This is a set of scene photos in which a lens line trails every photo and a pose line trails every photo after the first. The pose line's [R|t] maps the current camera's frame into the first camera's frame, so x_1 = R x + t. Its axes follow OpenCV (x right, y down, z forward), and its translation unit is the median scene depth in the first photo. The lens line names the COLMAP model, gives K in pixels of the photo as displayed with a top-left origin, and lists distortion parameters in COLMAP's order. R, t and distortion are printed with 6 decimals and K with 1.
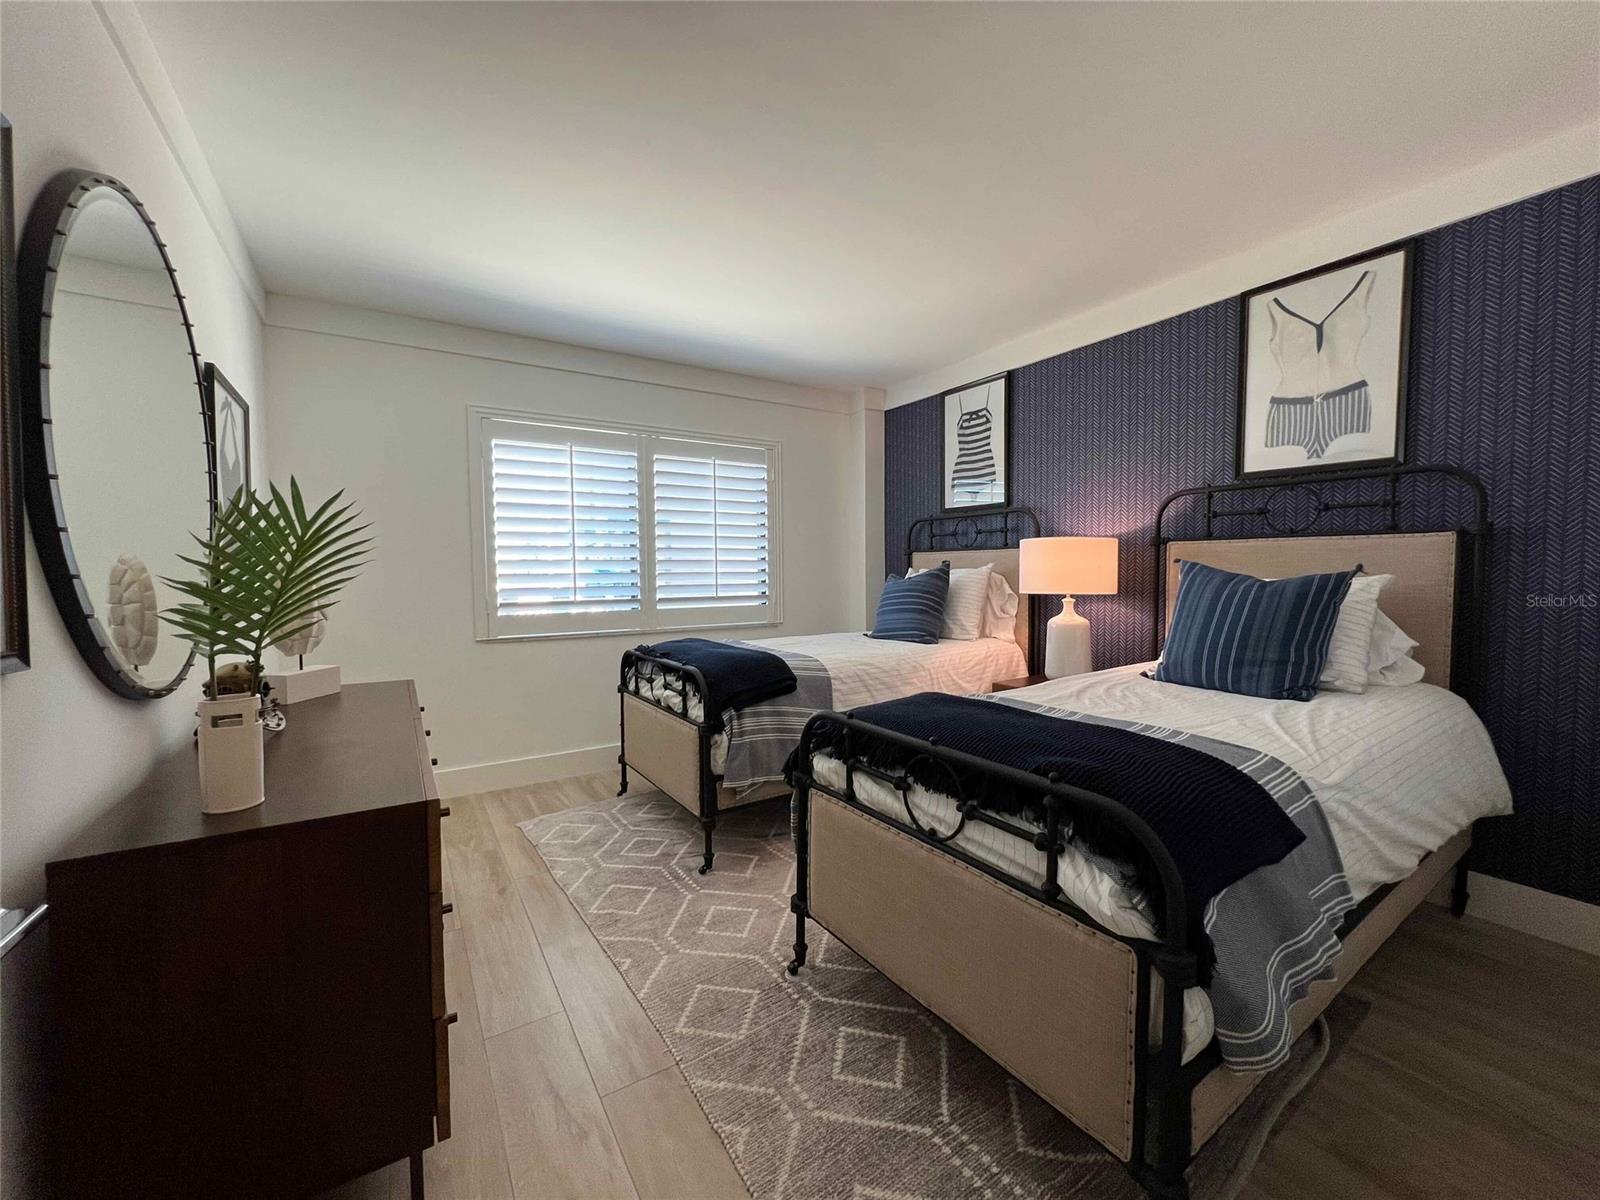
lens RADIAL K [[641.6, 0, 792.5], [0, 641.6, 597.9], [0, 0, 1]] dist [-0.000335, -0.000140]
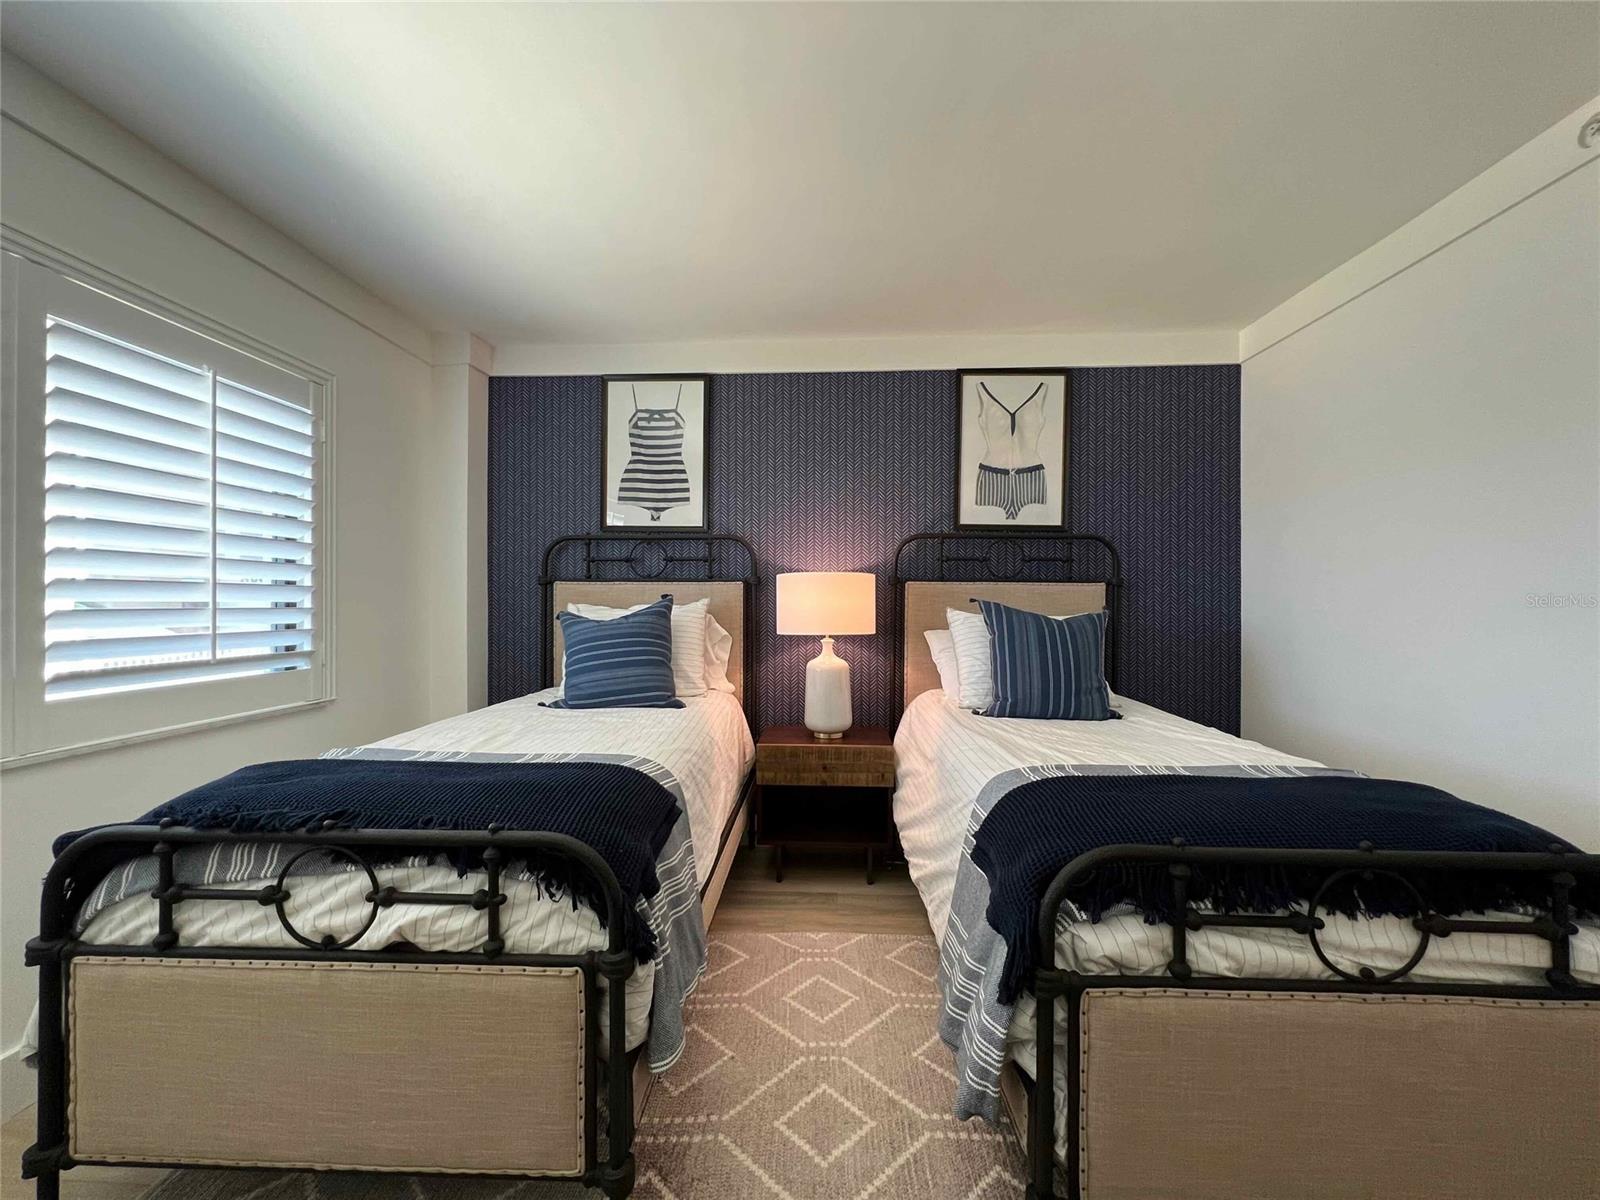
lens RADIAL K [[641.6, 0, 797.3], [0, 641.6, 604.5], [0, 0, 1]] dist [-0.000335, -0.000140]
pose [[0.570574, 0.005652, 0.821227, -0.368728], [0.027648, 0.999277, -0.026087, -0.026962], [-0.820781, 0.037590, 0.570005, 0.535187]]
